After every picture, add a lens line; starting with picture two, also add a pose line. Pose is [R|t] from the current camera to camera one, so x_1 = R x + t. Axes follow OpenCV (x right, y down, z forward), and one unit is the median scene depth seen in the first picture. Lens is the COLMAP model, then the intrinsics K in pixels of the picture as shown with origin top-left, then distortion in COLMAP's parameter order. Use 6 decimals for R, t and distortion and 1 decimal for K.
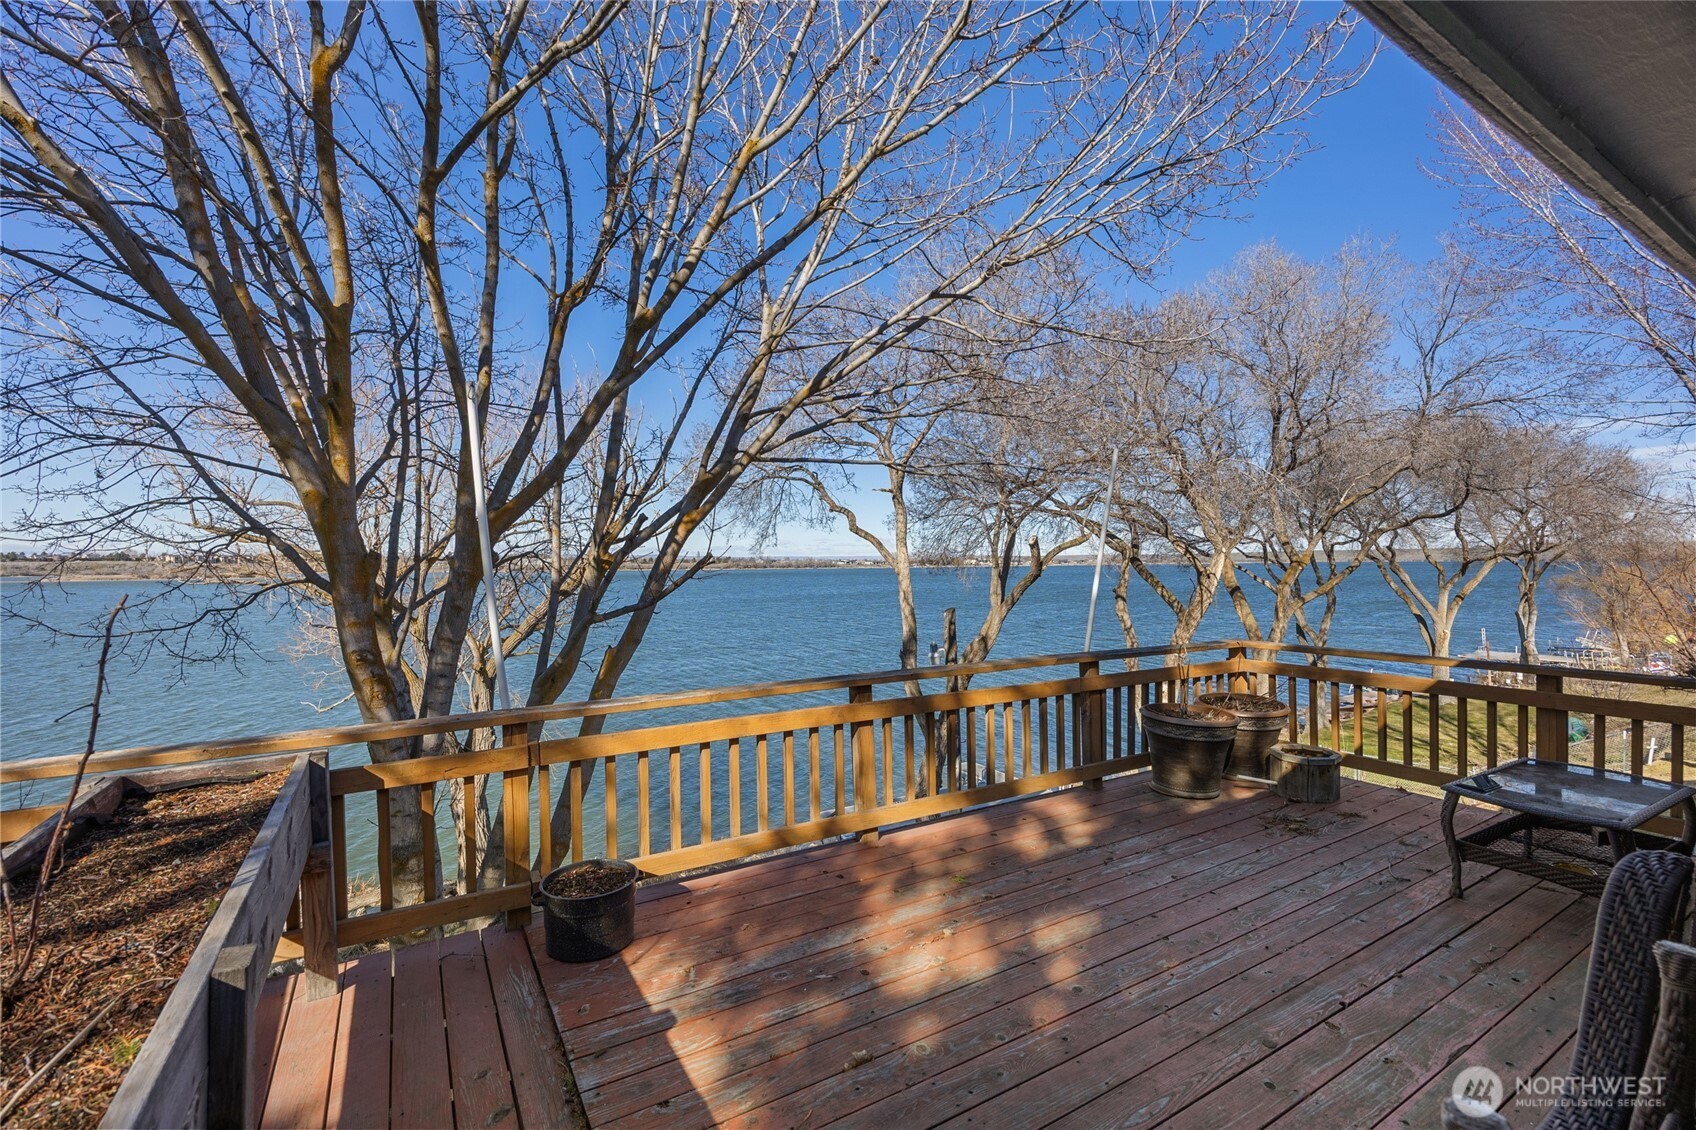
lens RADIAL K [[733.3, 0, 851.0], [0, 733.3, 569.5], [0, 0, 1]] dist [-0.015228, 0.000573]
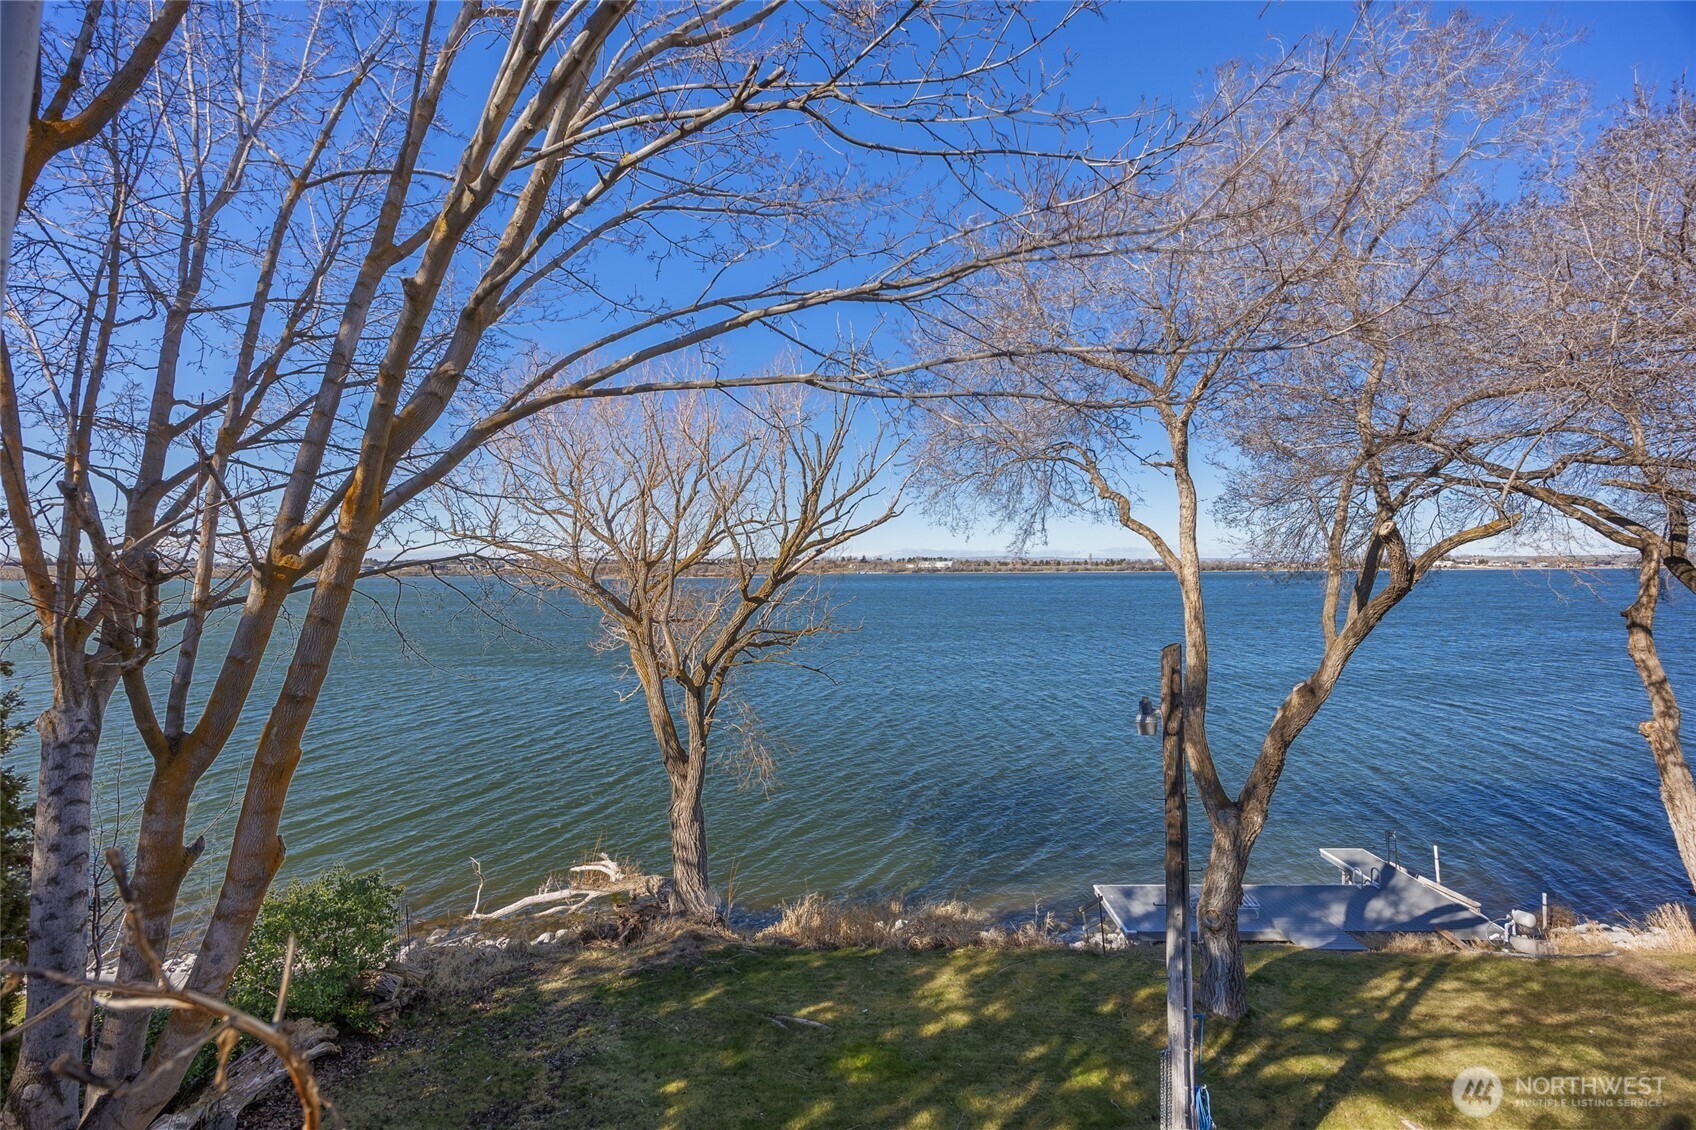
lens RADIAL K [[733.3, 0, 849.8], [0, 733.3, 564.4], [0, 0, 1]] dist [-0.015228, 0.000573]
pose [[0.865896, 0.002172, -0.500219, 0.134802], [-0.006558, 0.999954, -0.007010, -0.003717], [0.500180, 0.009350, 0.865871, 0.235157]]
